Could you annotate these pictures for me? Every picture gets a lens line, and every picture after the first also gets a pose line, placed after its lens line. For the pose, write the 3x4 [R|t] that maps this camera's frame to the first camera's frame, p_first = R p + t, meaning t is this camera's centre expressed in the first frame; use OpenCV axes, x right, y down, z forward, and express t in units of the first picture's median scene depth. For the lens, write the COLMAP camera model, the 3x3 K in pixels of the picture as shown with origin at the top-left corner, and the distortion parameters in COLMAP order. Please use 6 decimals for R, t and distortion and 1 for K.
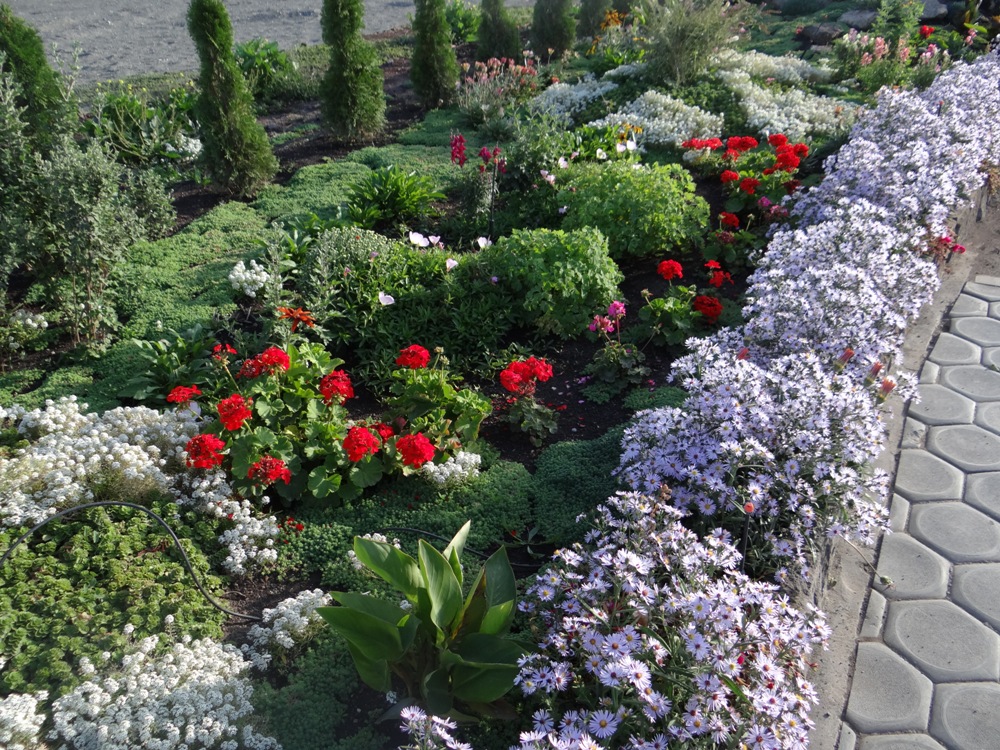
lens RADIAL K [[787.6, 0, 500.8], [0, 787.6, 375.7], [0, 0, 1]] dist [-0.006542, 0.008394]
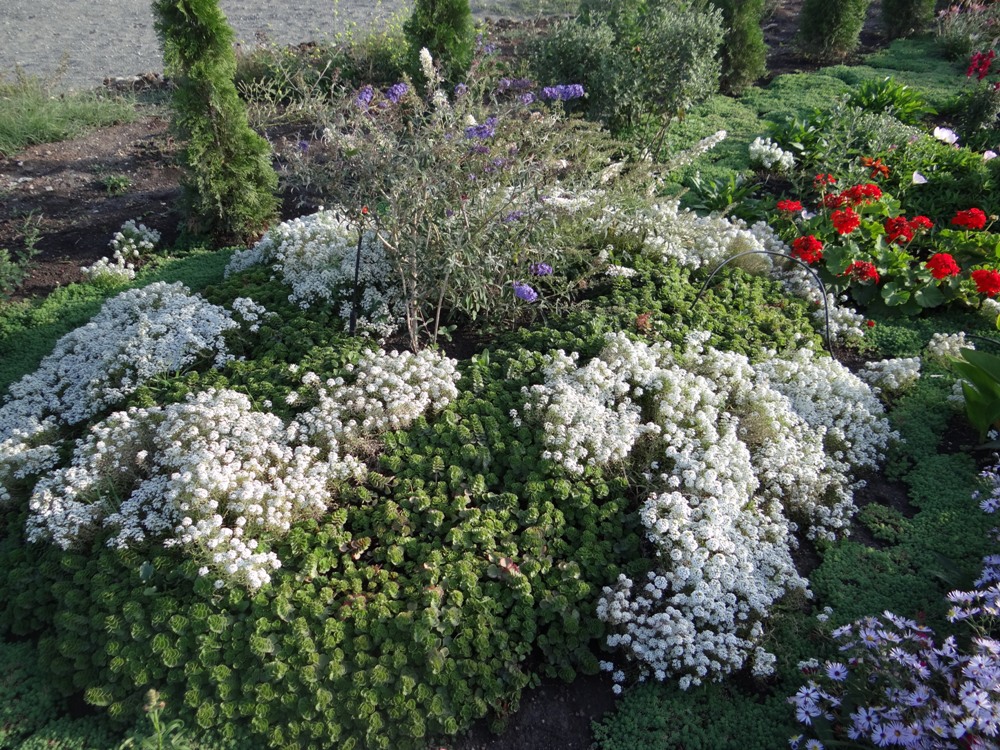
lens RADIAL K [[787.6, 0, 499.4], [0, 787.6, 374.2], [0, 0, 1]] dist [-0.006542, 0.008394]
pose [[0.910921, 0.235961, -0.338445, -0.211482], [-0.215473, 0.971633, 0.097470, 0.166097], [0.351843, -0.015862, 0.935925, -0.222468]]
